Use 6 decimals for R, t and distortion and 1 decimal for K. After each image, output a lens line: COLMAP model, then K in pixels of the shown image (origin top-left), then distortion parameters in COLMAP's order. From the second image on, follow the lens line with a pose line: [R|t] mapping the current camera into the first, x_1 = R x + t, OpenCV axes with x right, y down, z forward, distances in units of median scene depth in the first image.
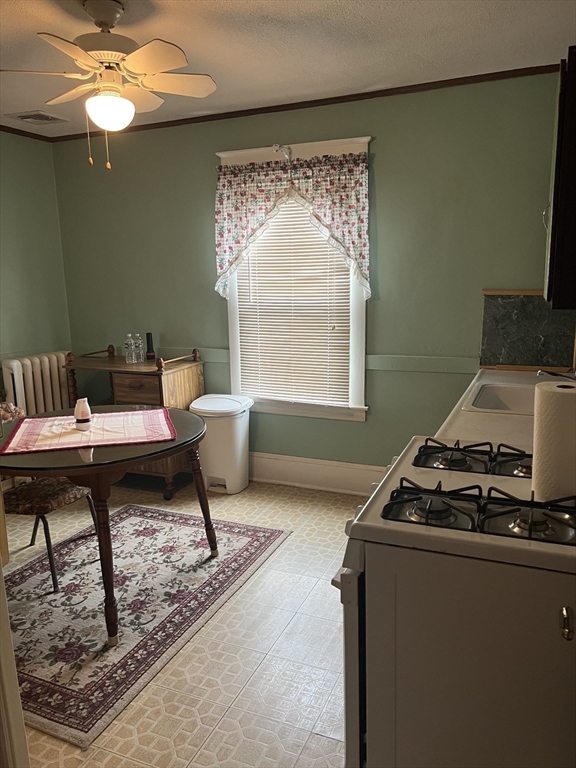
lens RADIAL K [[576.8, 0, 289.8], [0, 576.8, 390.2], [0, 0, 1]] dist [0.052315, -0.062036]
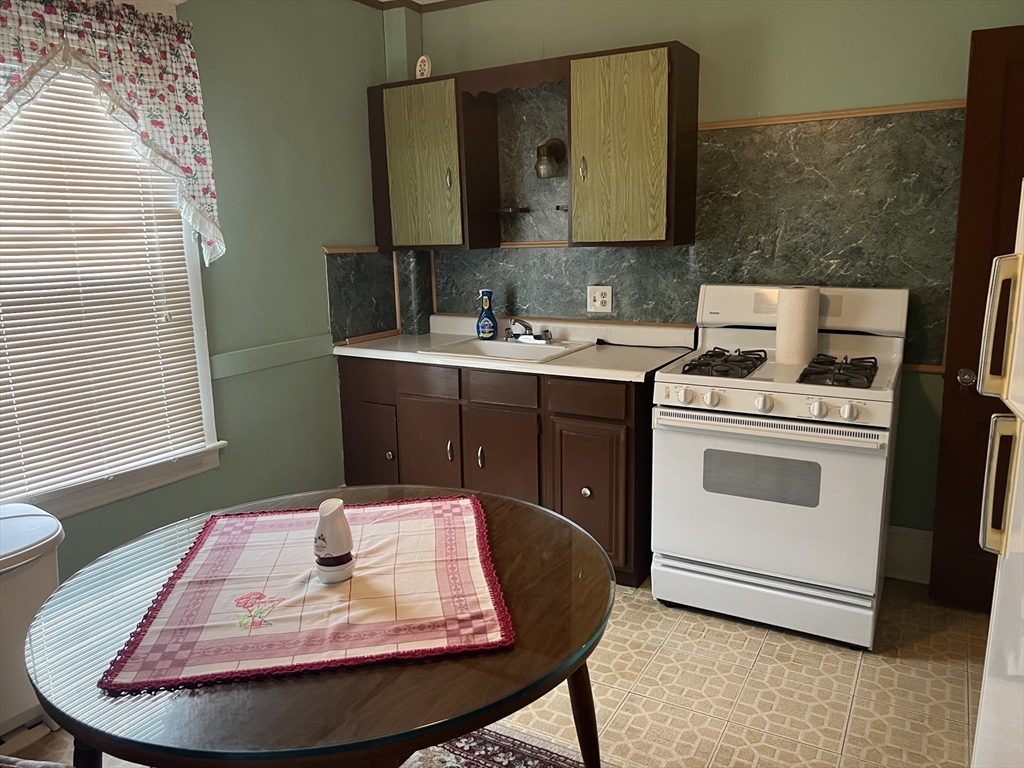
lens RADIAL K [[769.0, 0, 513.3], [0, 769.0, 380.8], [0, 0, 1]] dist [0.052315, -0.062036]
pose [[0.111268, -0.174844, 0.978289, -0.696894], [0.211099, 0.966095, 0.148655, -0.099543], [-0.971111, 0.189975, 0.144405, 0.634115]]
